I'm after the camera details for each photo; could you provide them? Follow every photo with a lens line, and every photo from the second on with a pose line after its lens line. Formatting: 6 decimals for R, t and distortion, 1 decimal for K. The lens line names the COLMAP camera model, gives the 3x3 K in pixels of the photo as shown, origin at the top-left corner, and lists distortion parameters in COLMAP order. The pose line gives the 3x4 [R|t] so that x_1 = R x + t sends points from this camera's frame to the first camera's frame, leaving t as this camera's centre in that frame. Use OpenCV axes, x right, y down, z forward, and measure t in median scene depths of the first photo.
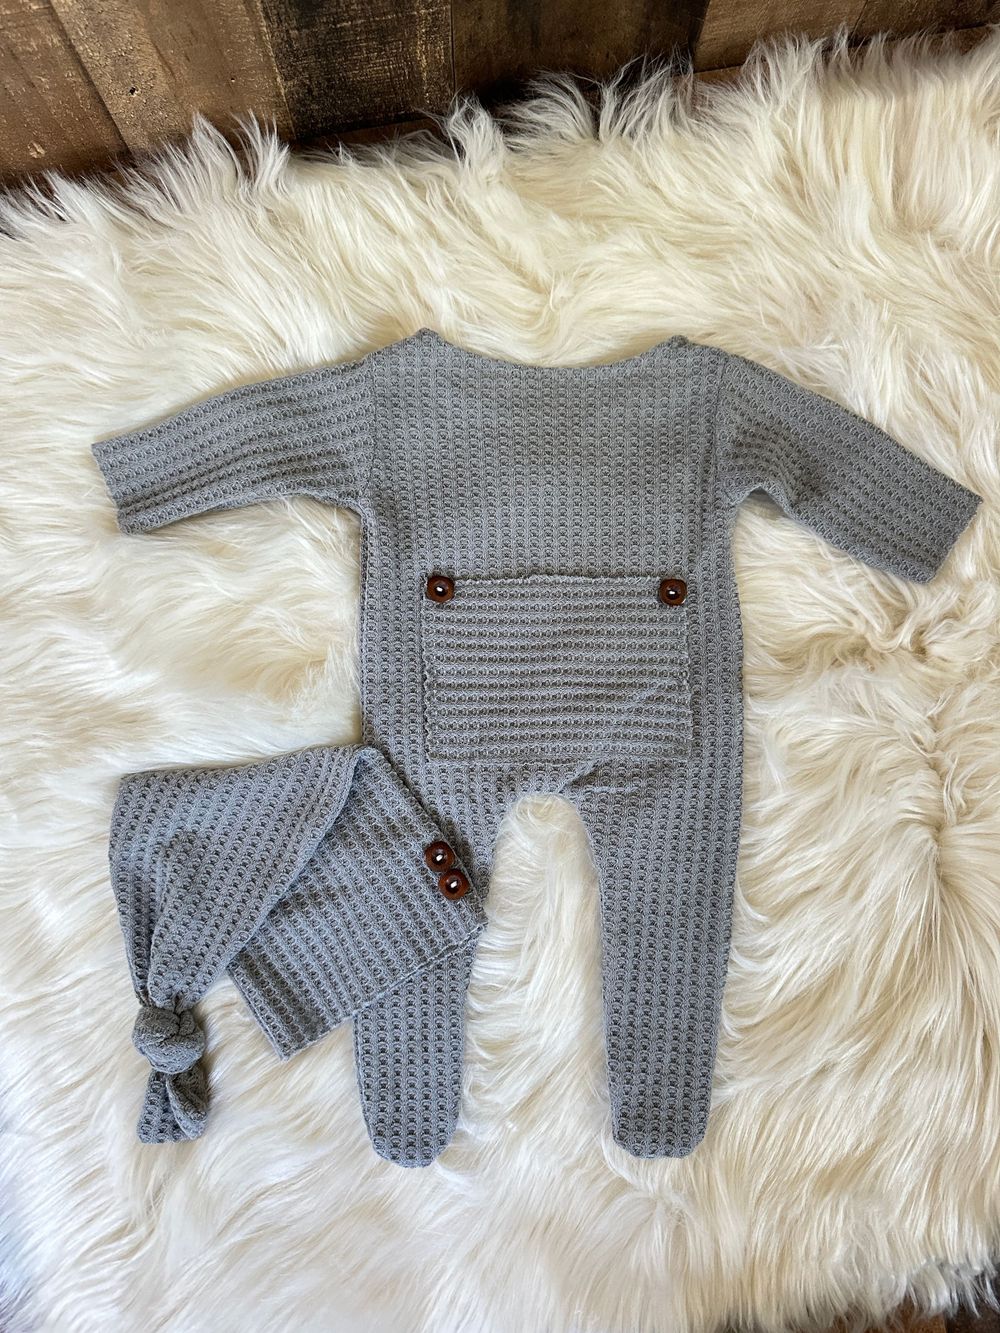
lens RADIAL K [[925.5, 0, 507.4], [0, 925.5, 659.9], [0, 0, 1]] dist [-0.033451, 0.000589]
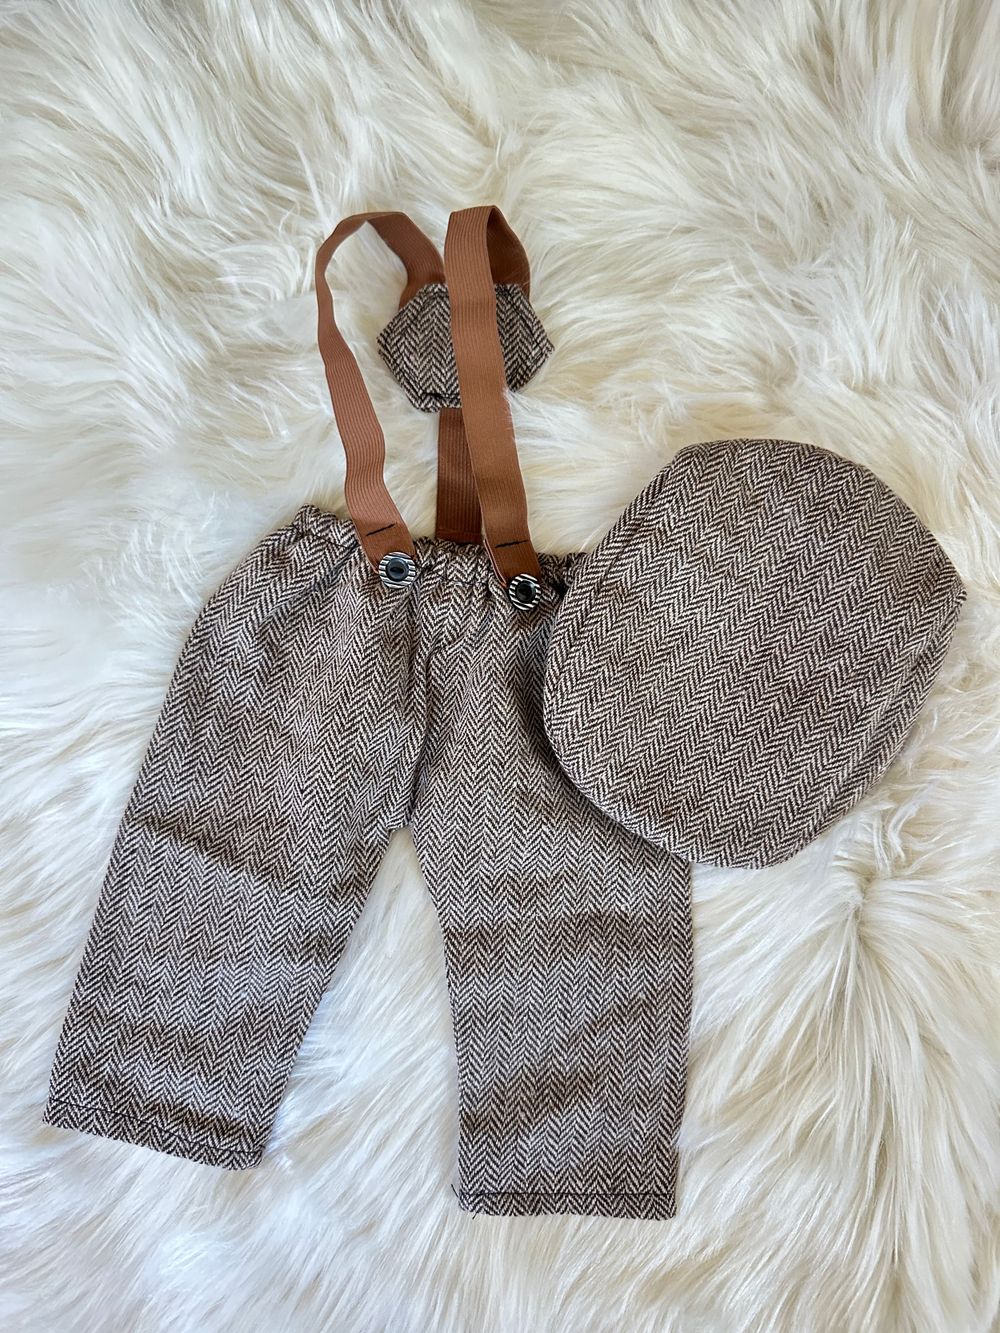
lens RADIAL K [[925.5, 0, 508.7], [0, 925.5, 669.5], [0, 0, 1]] dist [-0.033451, 0.000589]
pose [[0.988126, 0.153562, 0.005102, 0.121960], [-0.153645, 0.987713, 0.028571, 0.026167], [-0.000652, -0.029015, 0.999579, 0.192558]]
